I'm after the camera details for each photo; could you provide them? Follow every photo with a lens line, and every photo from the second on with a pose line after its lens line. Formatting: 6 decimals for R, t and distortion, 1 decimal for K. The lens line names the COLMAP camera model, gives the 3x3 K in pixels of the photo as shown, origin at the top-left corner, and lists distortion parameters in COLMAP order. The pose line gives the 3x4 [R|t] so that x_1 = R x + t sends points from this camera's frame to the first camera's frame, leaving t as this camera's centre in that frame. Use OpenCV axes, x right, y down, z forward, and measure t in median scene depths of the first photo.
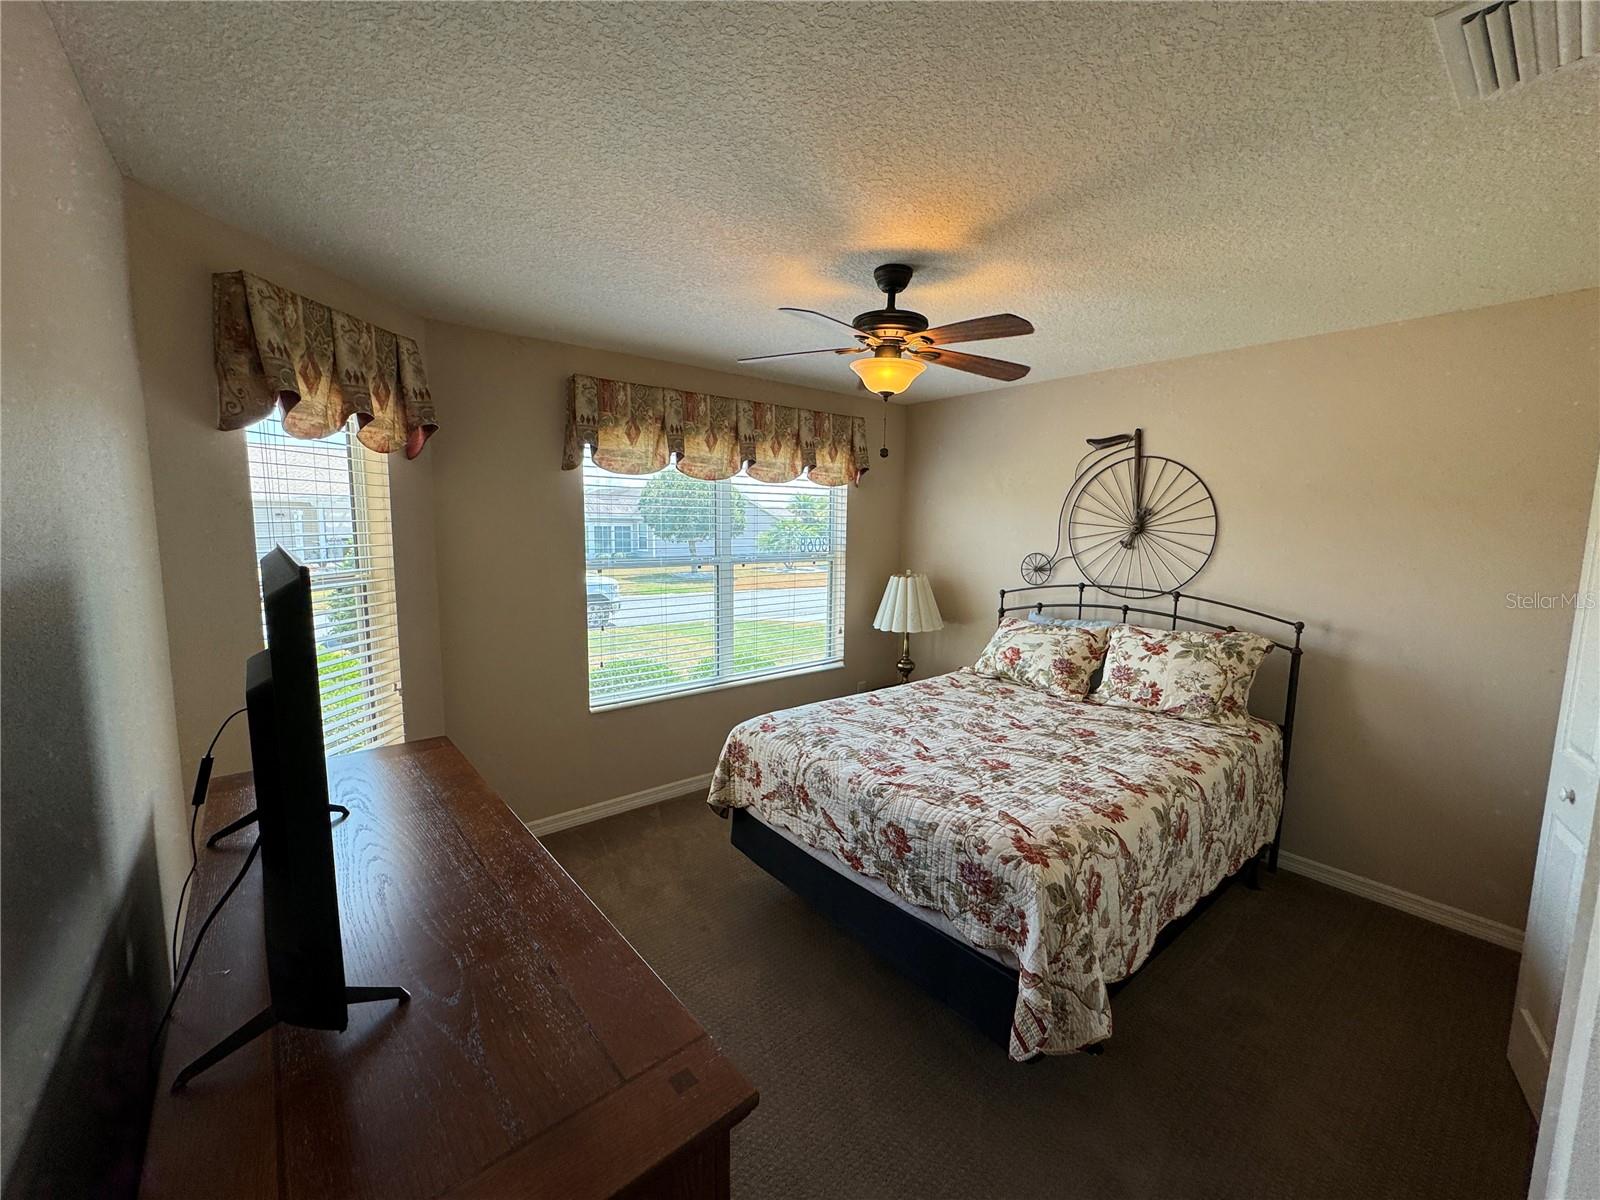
lens RADIAL K [[640.2, 0, 801.4], [0, 640.2, 595.8], [0, 0, 1]] dist [-0.001625, 0.000146]
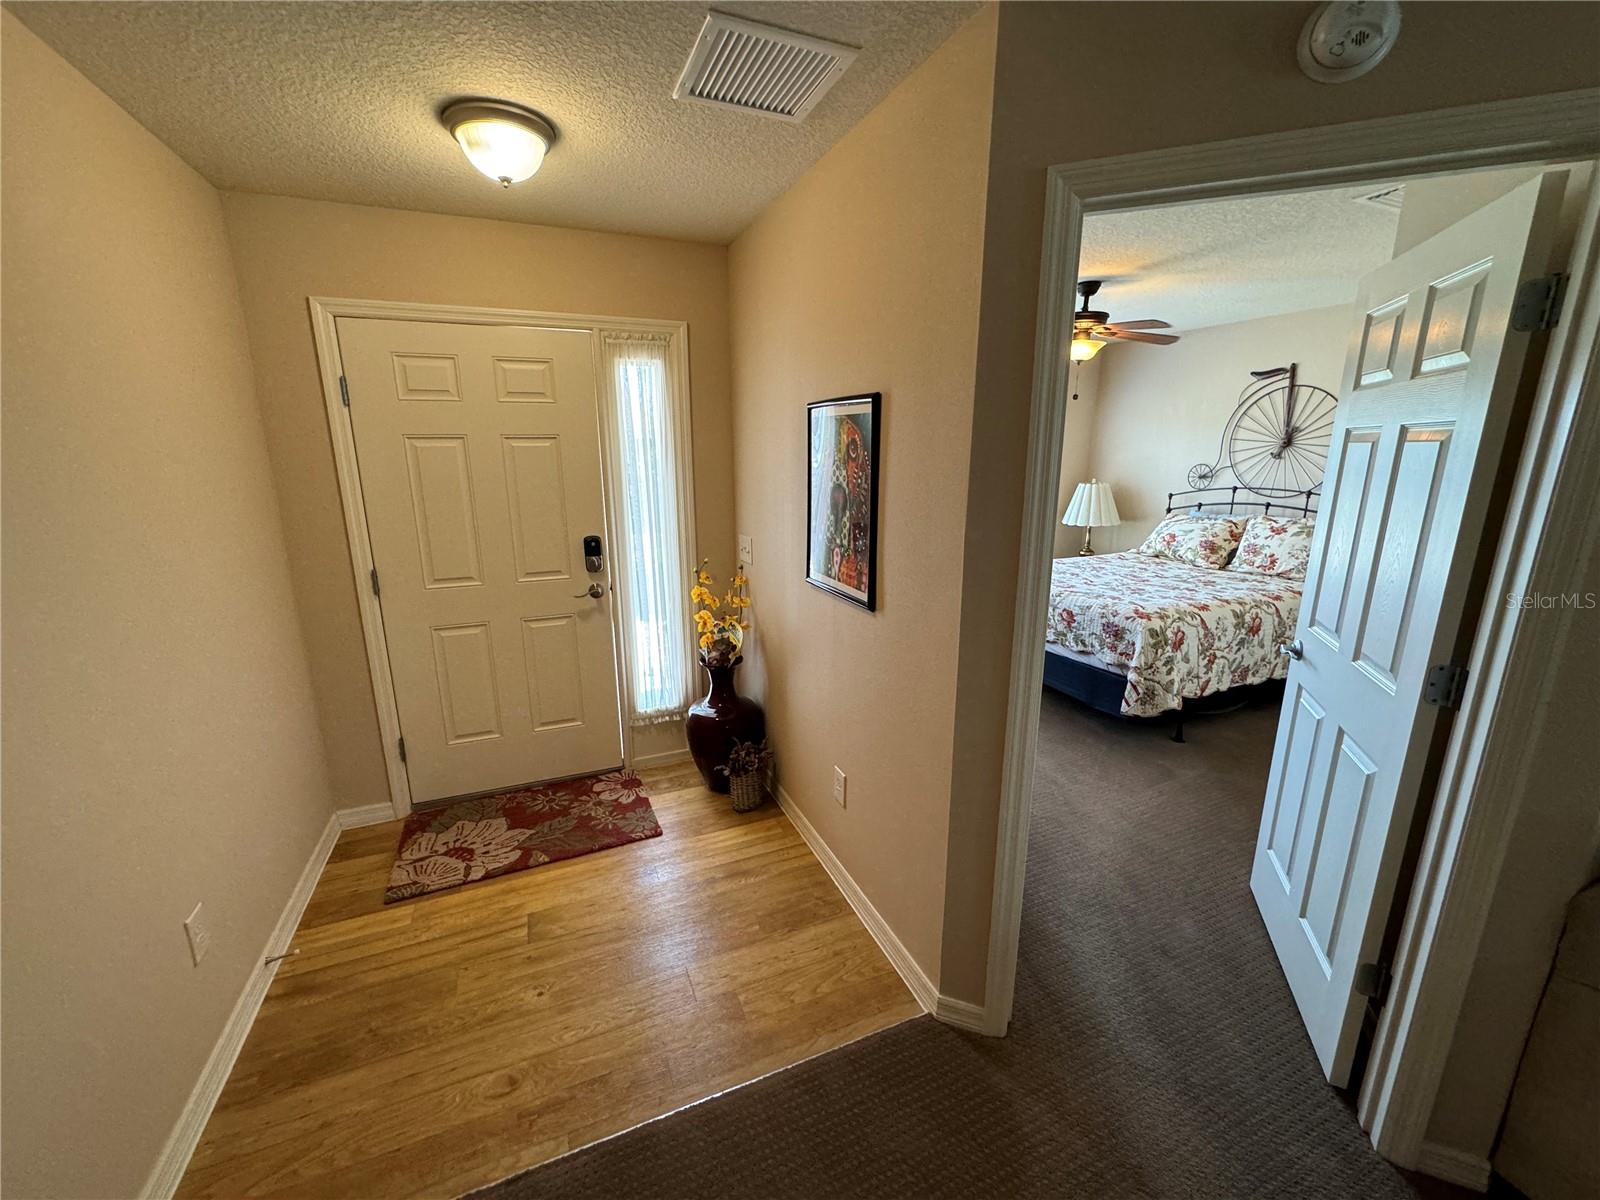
lens RADIAL K [[640.2, 0, 801.4], [0, 640.2, 595.8], [0, 0, 1]] dist [-0.001625, 0.000146]
pose [[0.961857, 0.049092, -0.269112, -0.060975], [-0.018041, 0.993007, 0.116665, 0.079255], [0.272958, -0.107360, 0.956017, -0.617790]]
